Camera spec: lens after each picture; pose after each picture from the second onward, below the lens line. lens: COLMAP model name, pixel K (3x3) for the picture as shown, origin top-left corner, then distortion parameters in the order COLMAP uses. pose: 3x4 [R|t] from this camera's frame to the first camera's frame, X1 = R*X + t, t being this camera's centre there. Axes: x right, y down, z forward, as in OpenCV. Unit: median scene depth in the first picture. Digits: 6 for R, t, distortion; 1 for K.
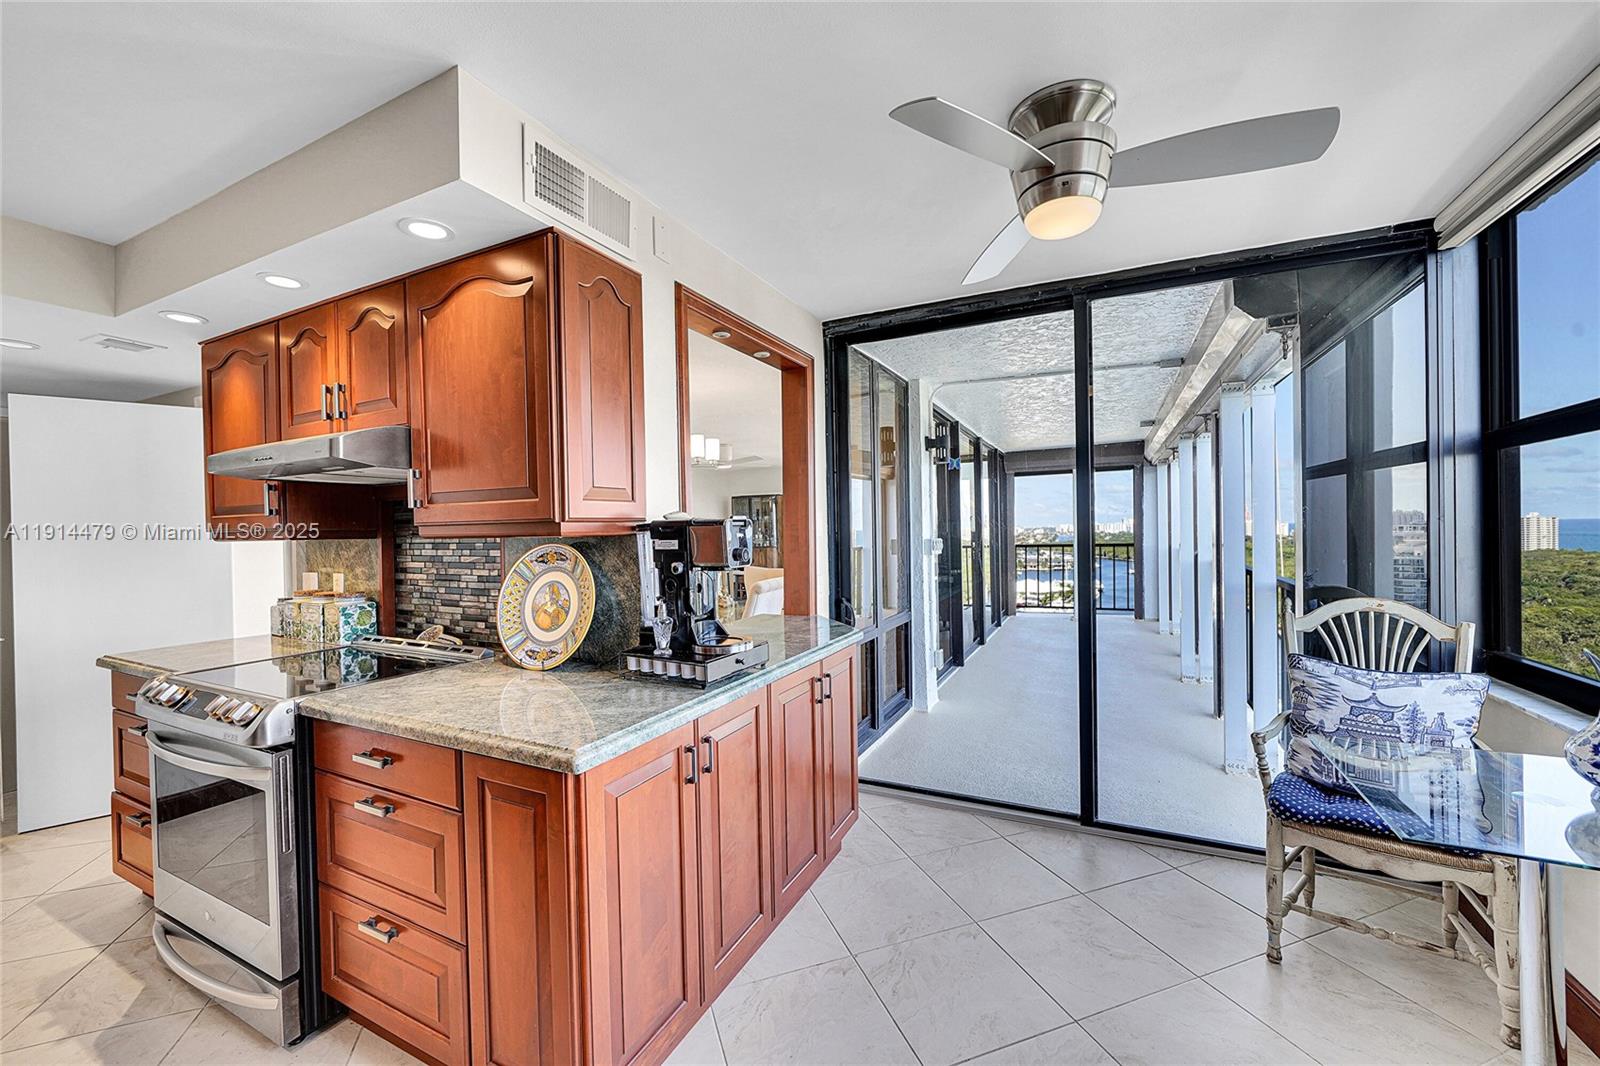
lens RADIAL K [[625.2, 0, 797.2], [0, 625.2, 532.1], [0, 0, 1]] dist [0.000015, 0.000062]
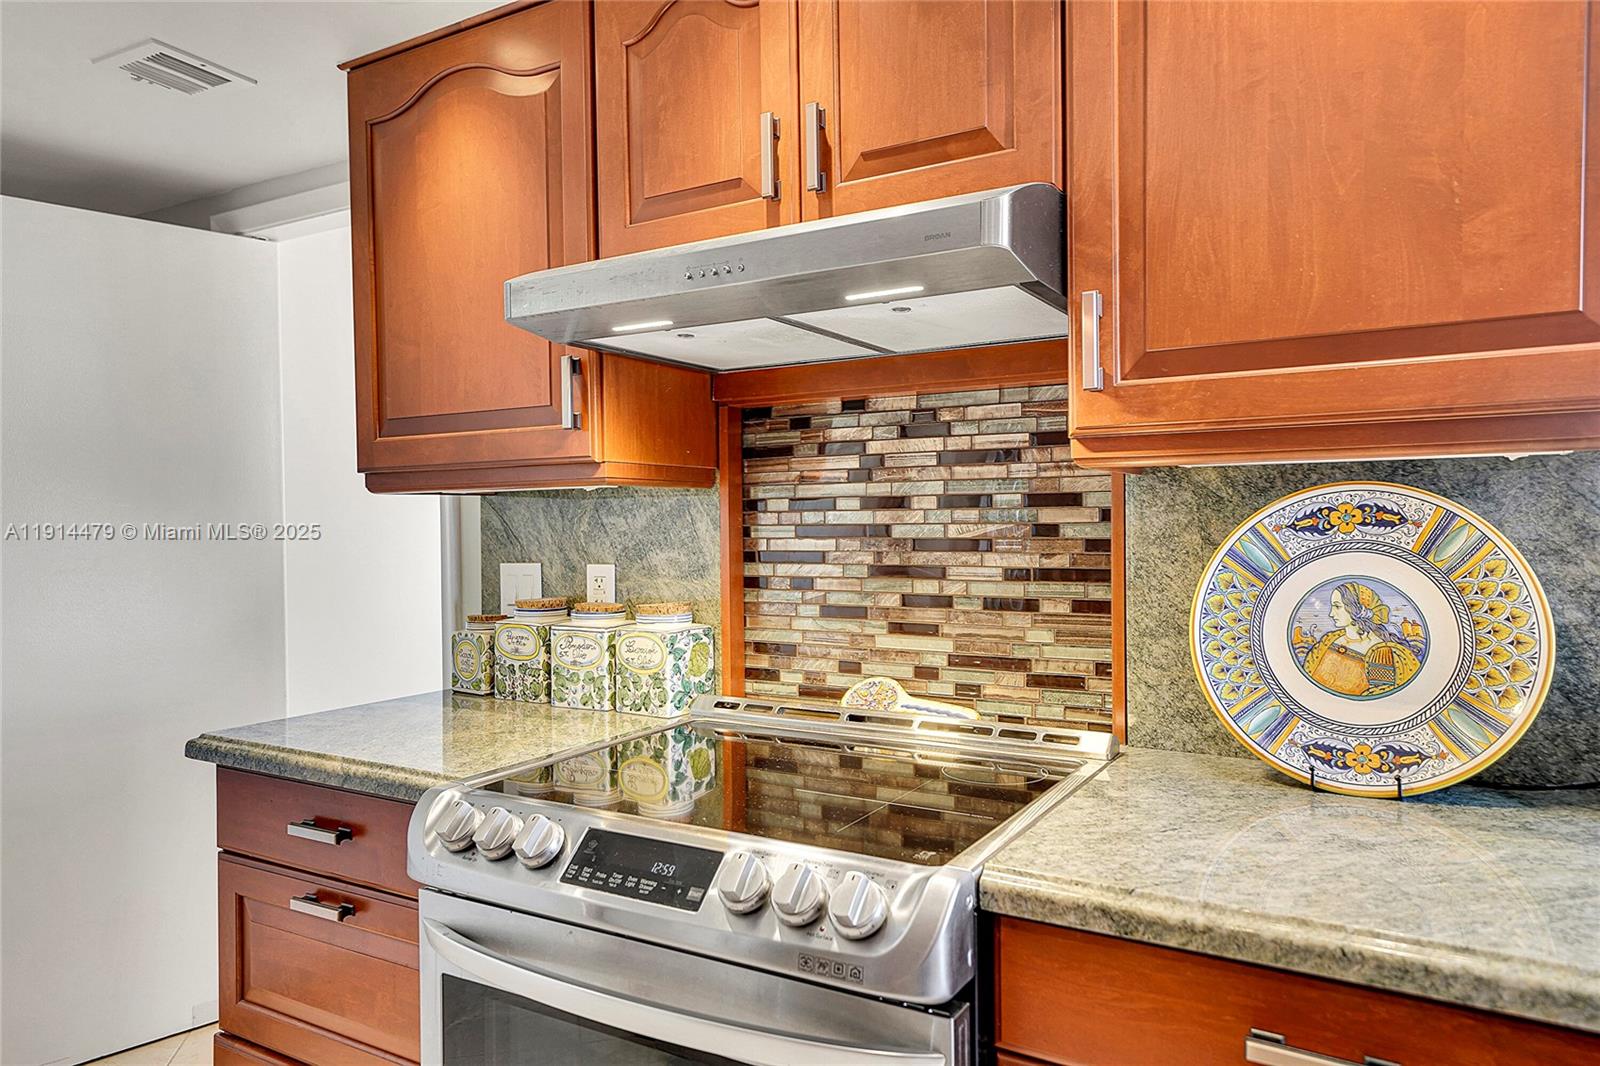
lens RADIAL K [[1042.1, 0, 802.0], [0, 1042.1, 536.8], [0, 0, 1]] dist [0.018832, 0.001365]
pose [[0.997922, 0.005326, -0.064212, -0.581003], [-0.004519, 0.999909, 0.012707, 0.037635], [0.064274, -0.012390, 0.997855, 0.243871]]
